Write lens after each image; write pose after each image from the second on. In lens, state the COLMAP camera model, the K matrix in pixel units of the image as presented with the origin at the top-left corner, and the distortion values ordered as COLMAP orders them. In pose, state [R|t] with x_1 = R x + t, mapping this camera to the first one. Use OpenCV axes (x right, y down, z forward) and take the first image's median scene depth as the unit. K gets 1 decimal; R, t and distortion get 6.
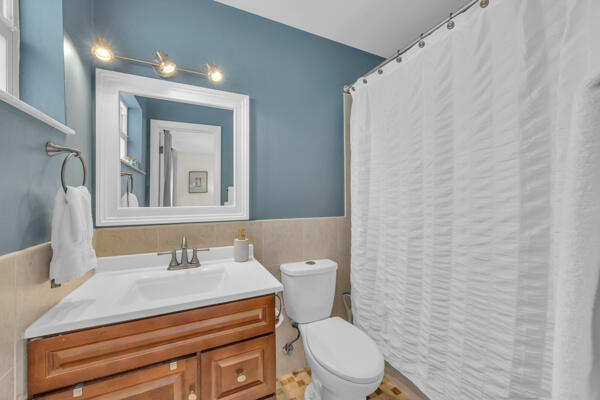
lens RADIAL K [[230.3, 0, 300.0], [0, 230.3, 200.0], [0, 0, 1]] dist [-0.001342, -0.000112]
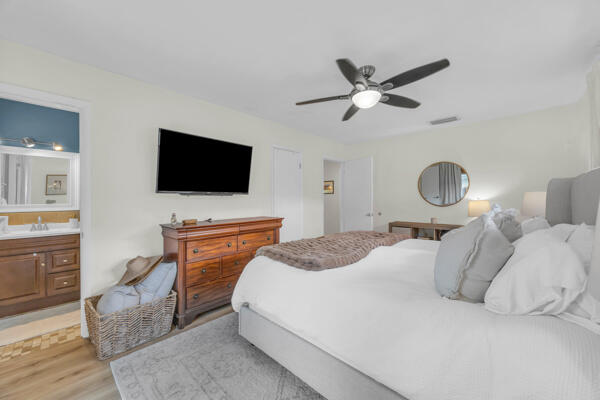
lens RADIAL K [[230.3, 0, 300.0], [0, 230.3, 200.0], [0, 0, 1]] dist [-0.001342, -0.000112]
pose [[0.931306, 0.000364, 0.364239, 0.627550], [-0.004274, 0.999942, 0.009927, -0.031494], [-0.364214, -0.010801, 0.931253, -1.208478]]
